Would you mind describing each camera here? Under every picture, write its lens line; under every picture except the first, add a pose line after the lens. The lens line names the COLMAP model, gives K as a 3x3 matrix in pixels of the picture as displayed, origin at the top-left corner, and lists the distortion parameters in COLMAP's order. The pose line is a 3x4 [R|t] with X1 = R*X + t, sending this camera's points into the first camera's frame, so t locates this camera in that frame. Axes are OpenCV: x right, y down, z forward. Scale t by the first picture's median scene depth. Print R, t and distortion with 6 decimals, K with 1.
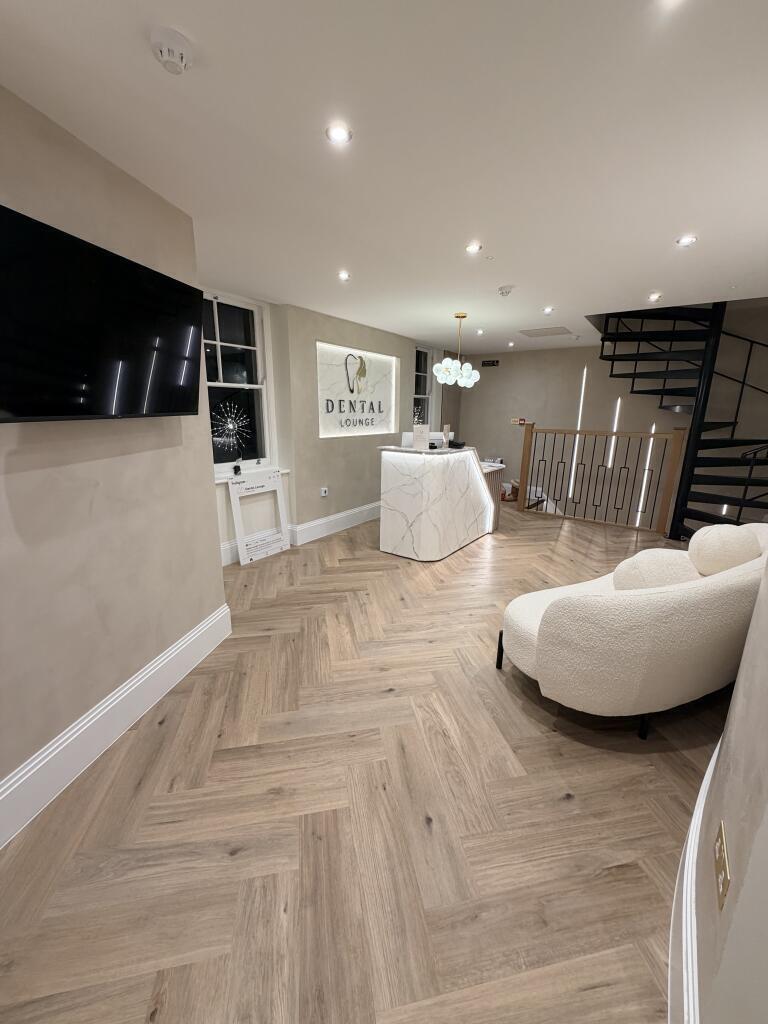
lens RADIAL K [[405.9, 0, 384.0], [0, 405.9, 512.0], [0, 0, 1]] dist [-0.000256, 0.000328]
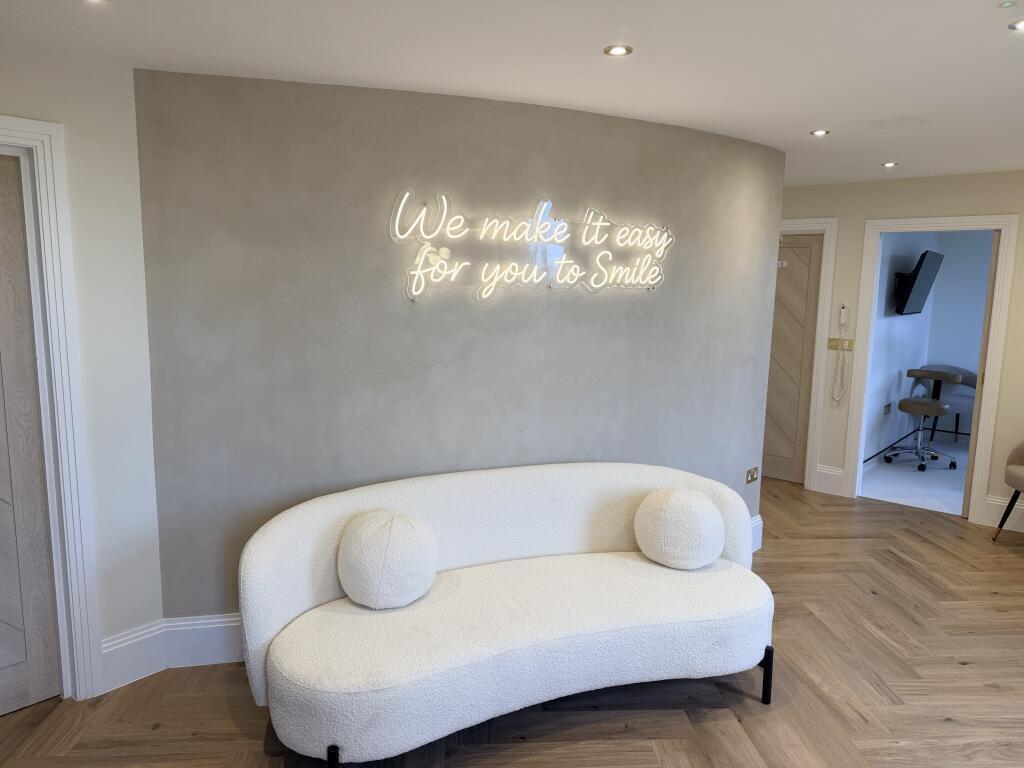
lens RADIAL K [[711.4, 0, 512.0], [0, 711.4, 384.0], [0, 0, 1]] dist [-0.001396, -0.001563]
pose [[-0.991043, -0.050689, 0.123550, 0.950234], [0.001740, 0.920185, 0.391479, -0.799384], [-0.133533, 0.388187, -0.911855, 2.709659]]
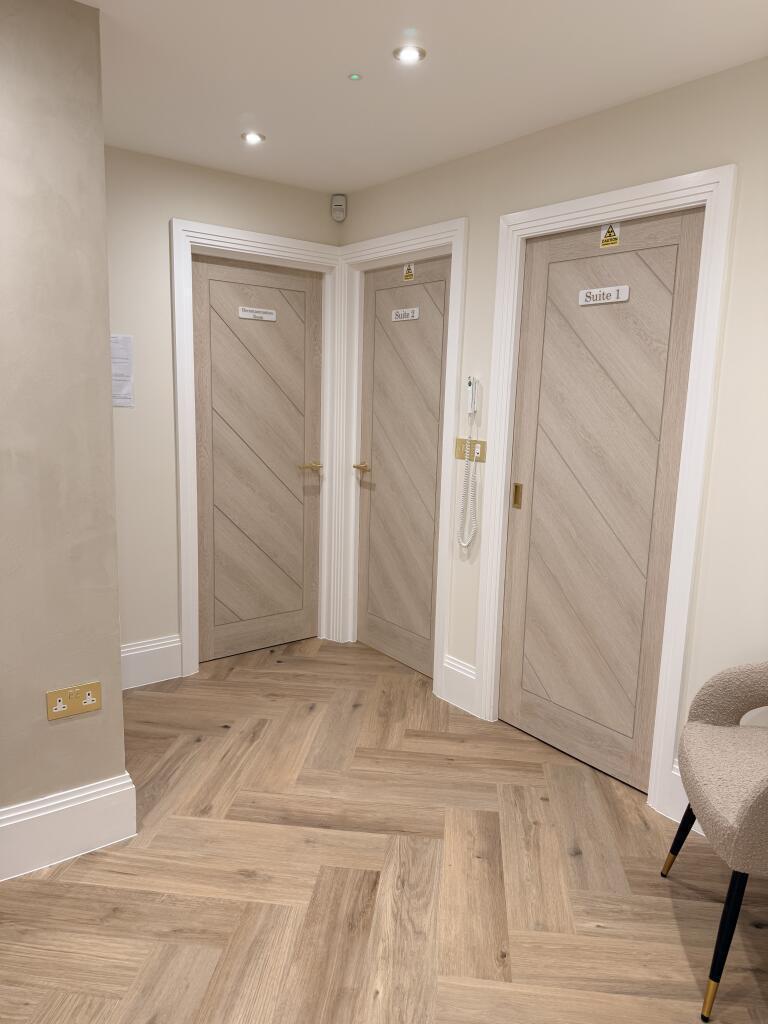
lens RADIAL K [[716.3, 0, 384.0], [0, 716.3, 512.0], [0, 0, 1]] dist [0.086783, -0.091349]
pose [[-0.952141, -0.093041, 0.291154, -0.404612], [0.035513, 0.912420, 0.407711, -0.331701], [-0.303589, 0.398538, -0.865449, 1.281728]]
